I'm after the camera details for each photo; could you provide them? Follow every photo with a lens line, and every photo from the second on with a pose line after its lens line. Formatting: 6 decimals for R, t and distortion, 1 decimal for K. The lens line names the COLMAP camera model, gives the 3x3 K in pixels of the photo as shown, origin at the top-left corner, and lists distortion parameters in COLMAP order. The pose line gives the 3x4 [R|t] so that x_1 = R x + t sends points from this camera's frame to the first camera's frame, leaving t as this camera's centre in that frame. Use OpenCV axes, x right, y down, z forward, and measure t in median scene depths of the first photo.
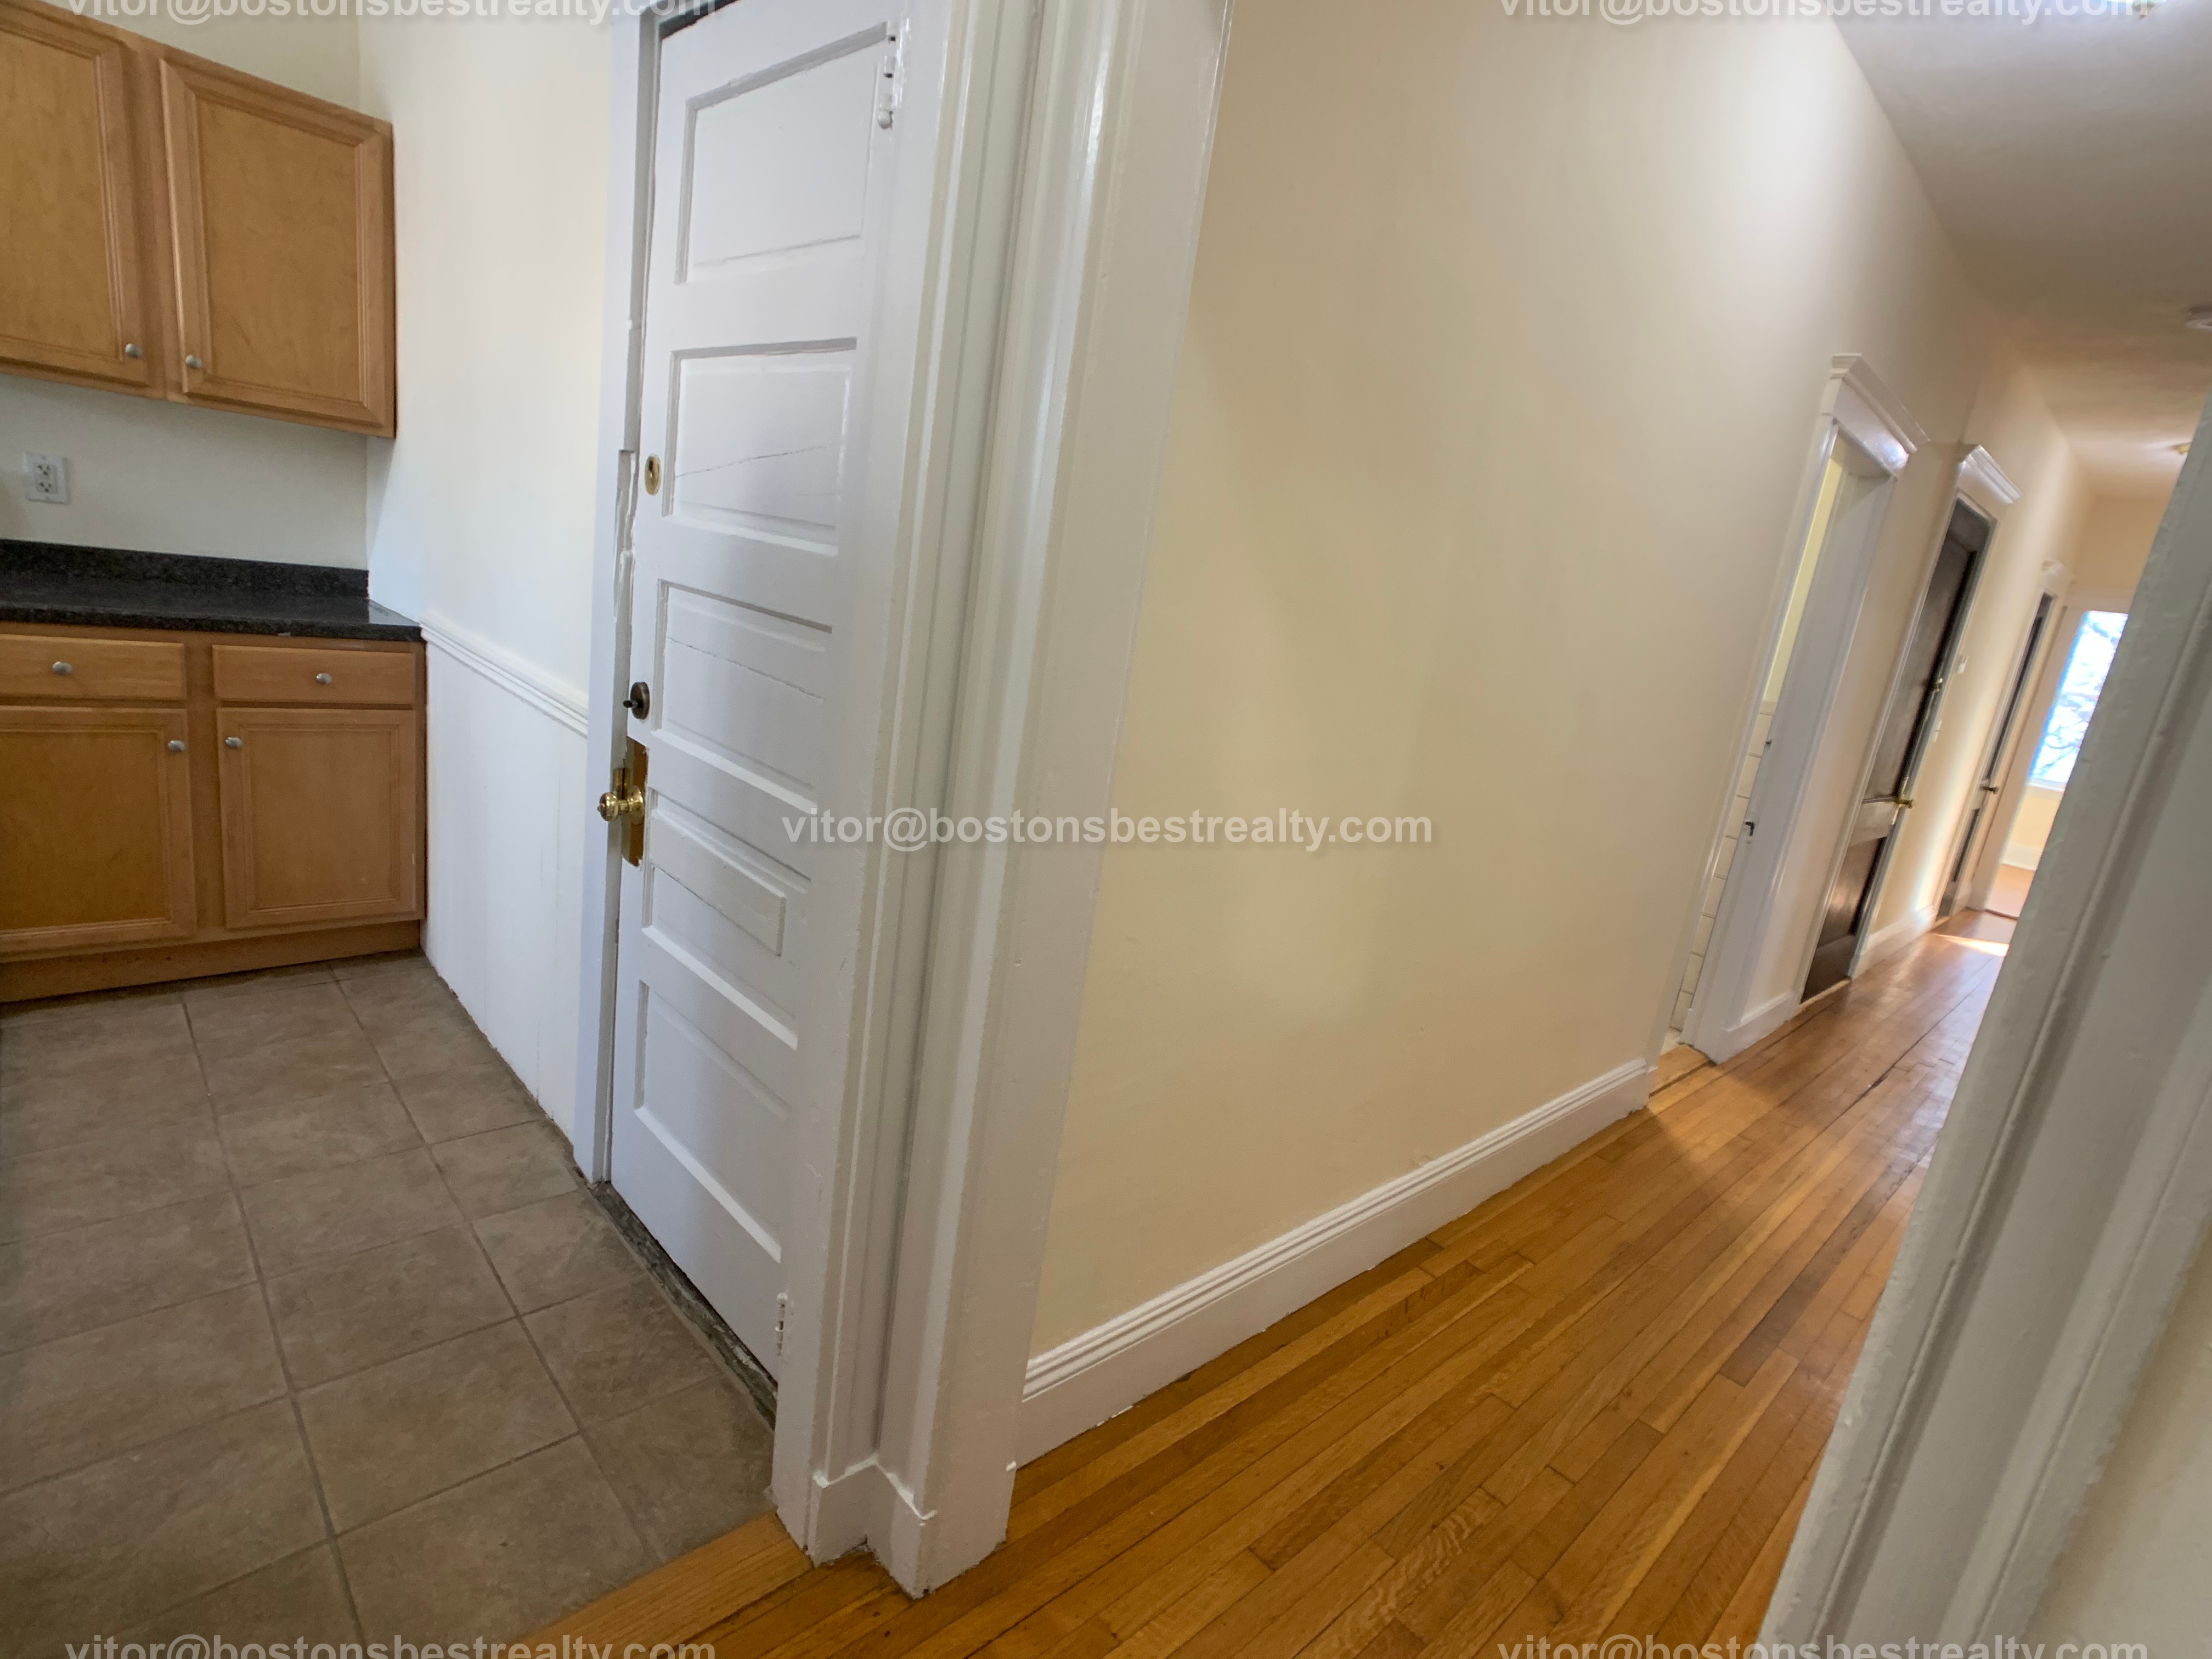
lens RADIAL K [[1110.1, 0, 1111.3], [0, 1110.1, 829.0], [0, 0, 1]] dist [-0.001492, 0.011367]
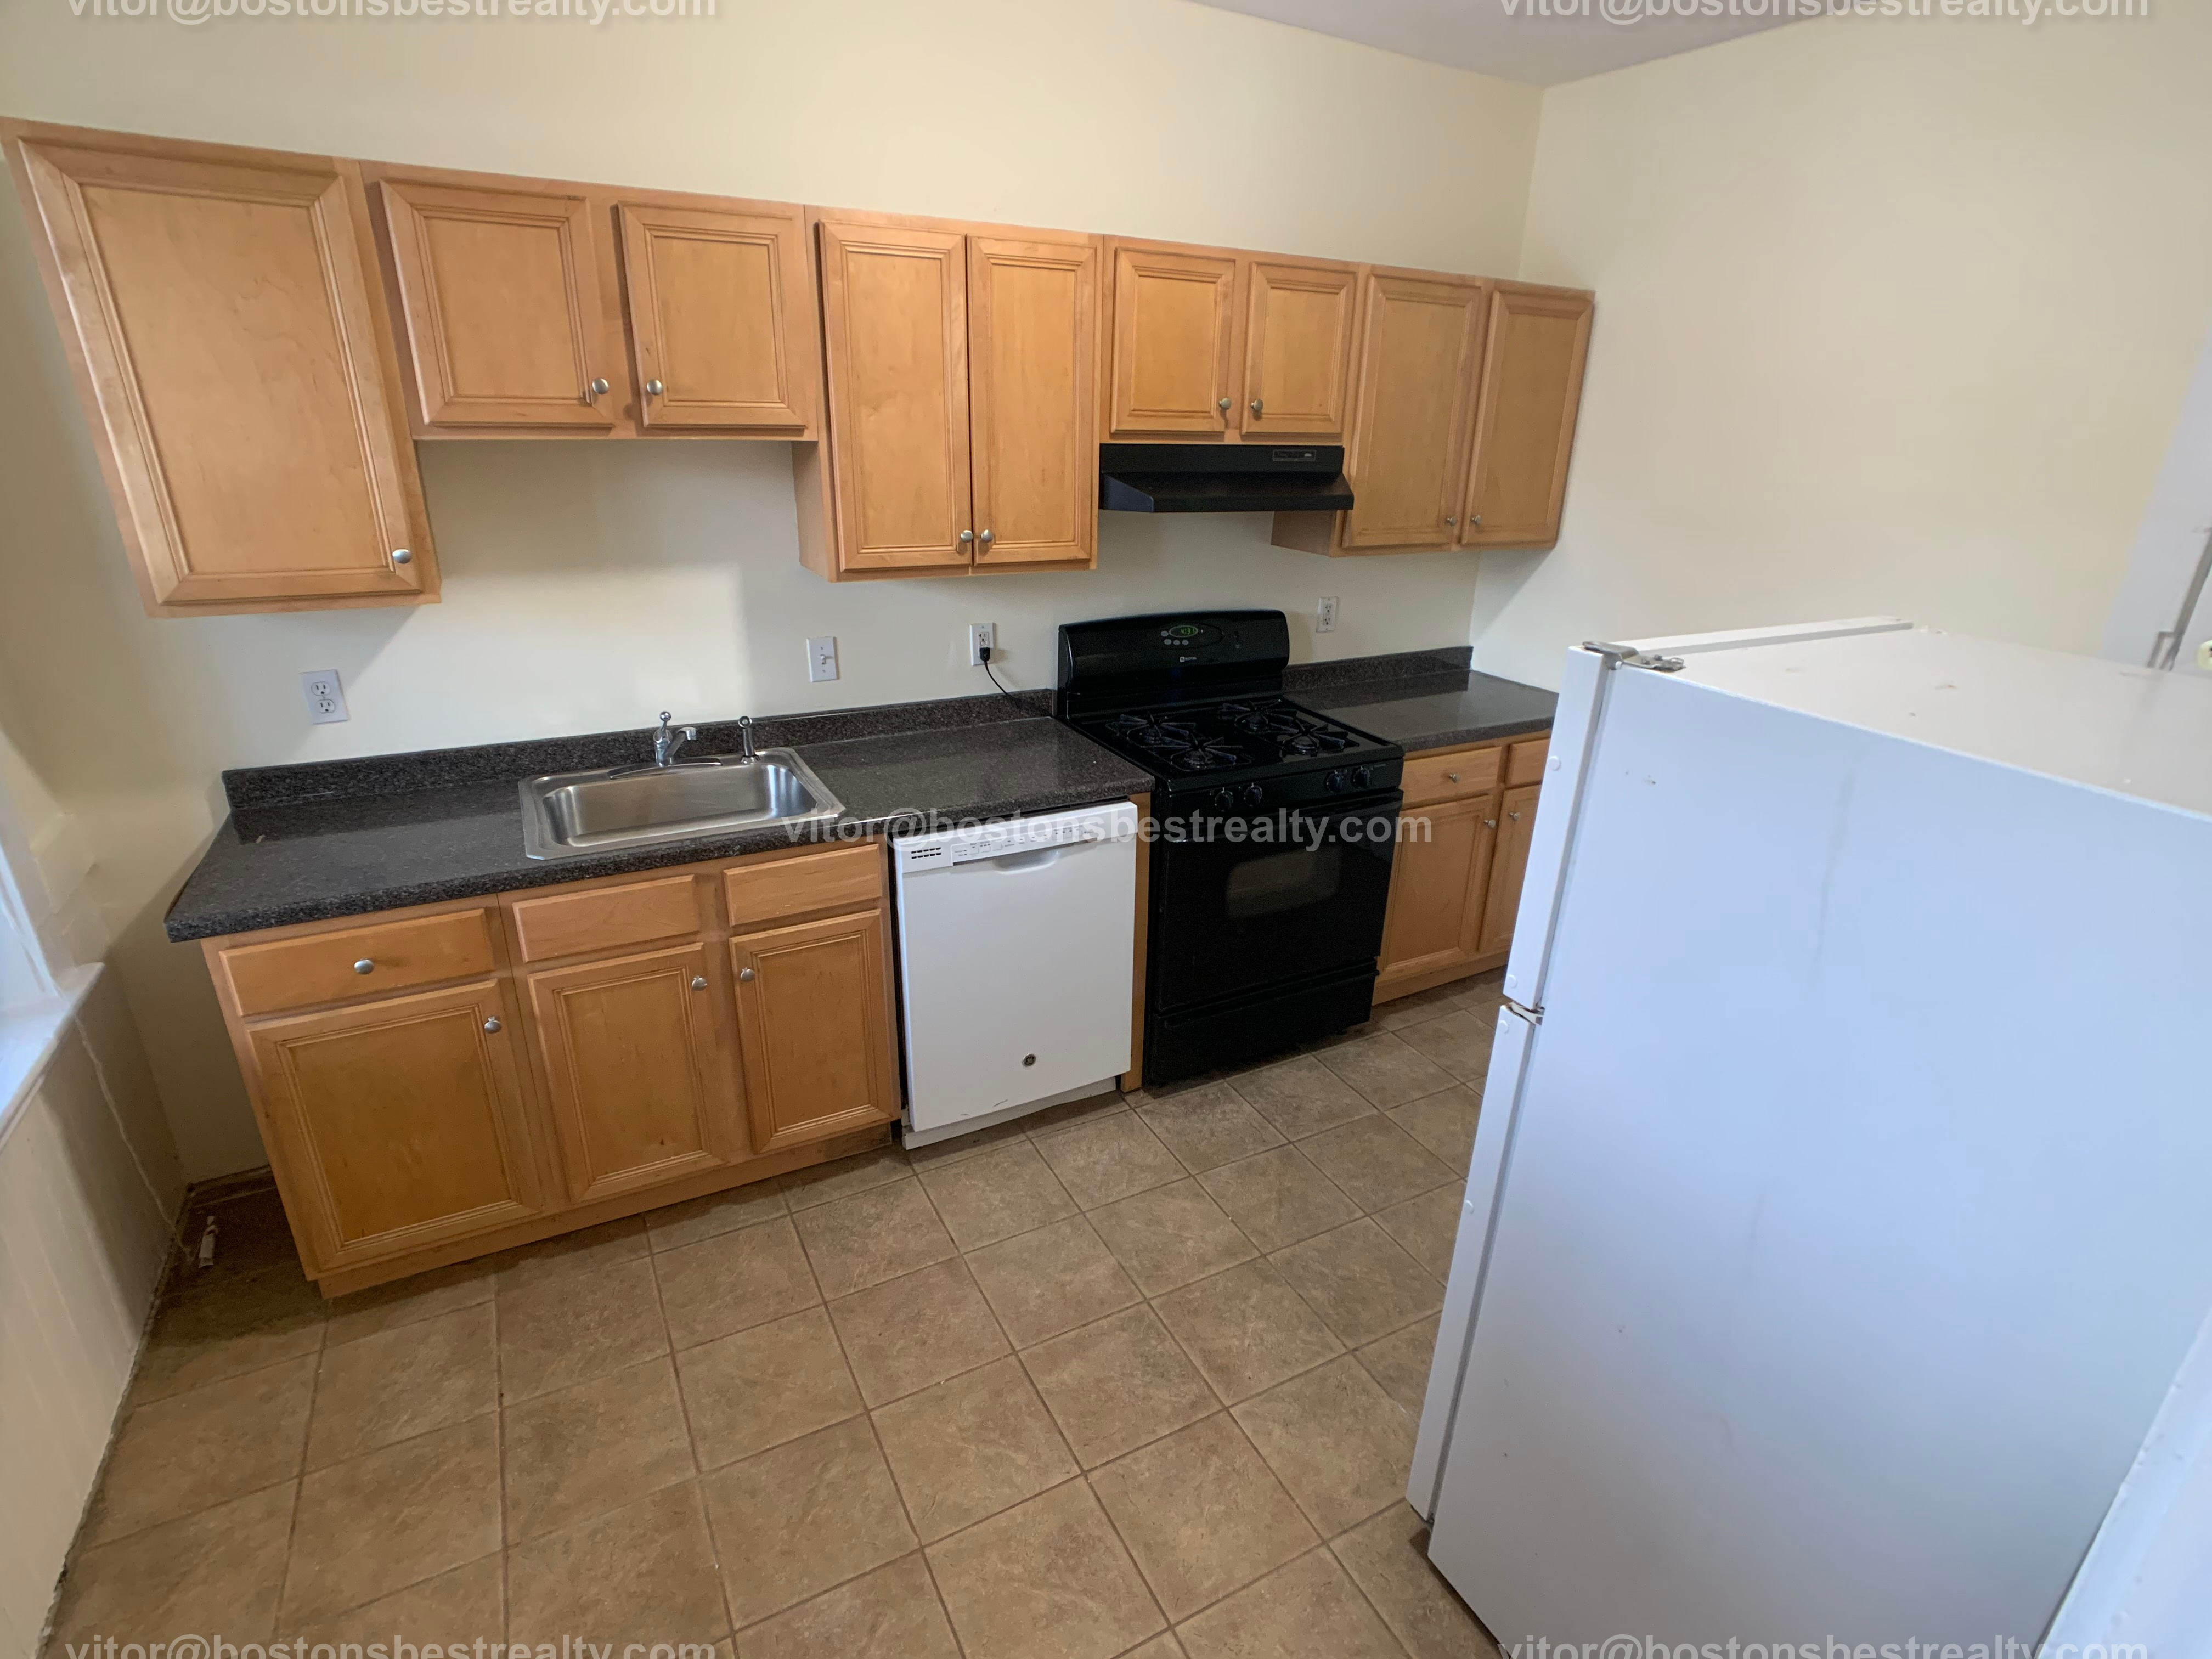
lens RADIAL K [[1106.5, 0, 1121.1], [0, 1106.5, 829.2], [0, 0, 1]] dist [-0.003608, -0.010169]
pose [[0.960126, -0.020248, -0.278834, -0.377606], [0.051044, 0.993305, 0.103631, -0.095354], [0.274868, -0.113732, 0.954732, -0.155549]]
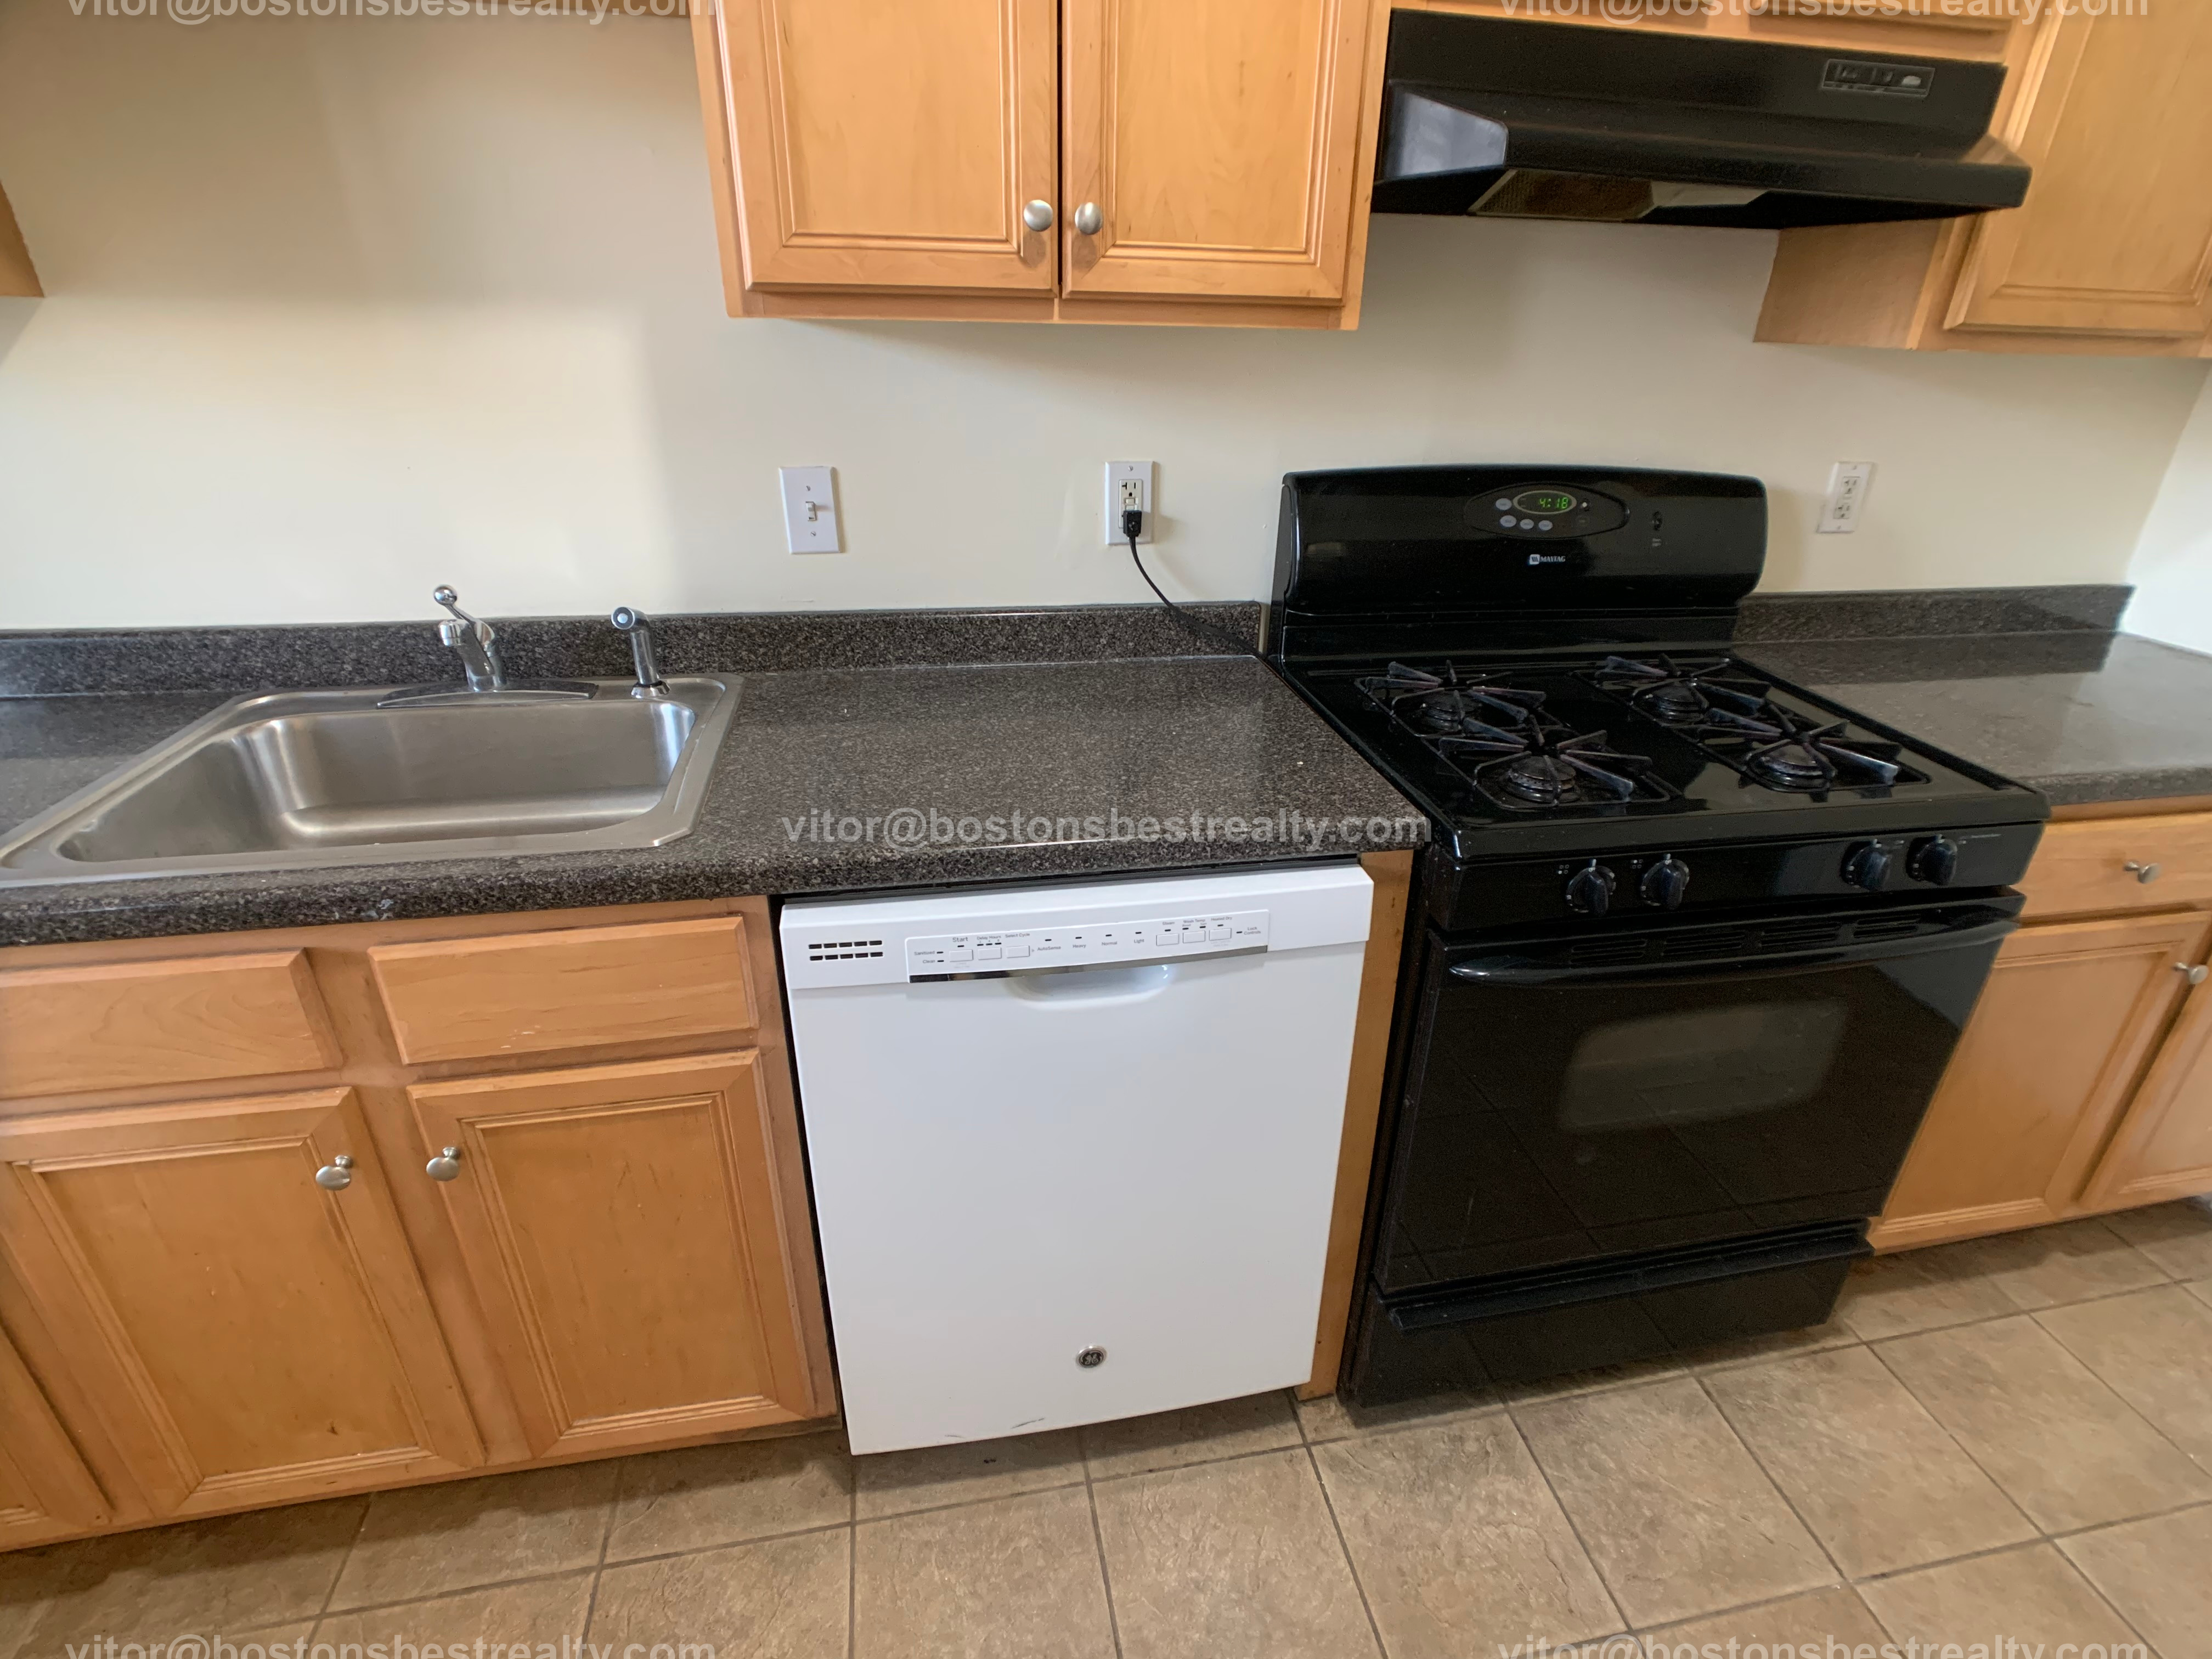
lens RADIAL K [[1108.9, 0, 1133.9], [0, 1108.9, 845.7], [0, 0, 1]] dist [-0.034913, 0.017180]
pose [[0.844462, 0.117829, -0.522494, -0.431834], [-0.028065, 0.983896, 0.176523, -0.096770], [0.534879, -0.134404, 0.834170, 0.092753]]
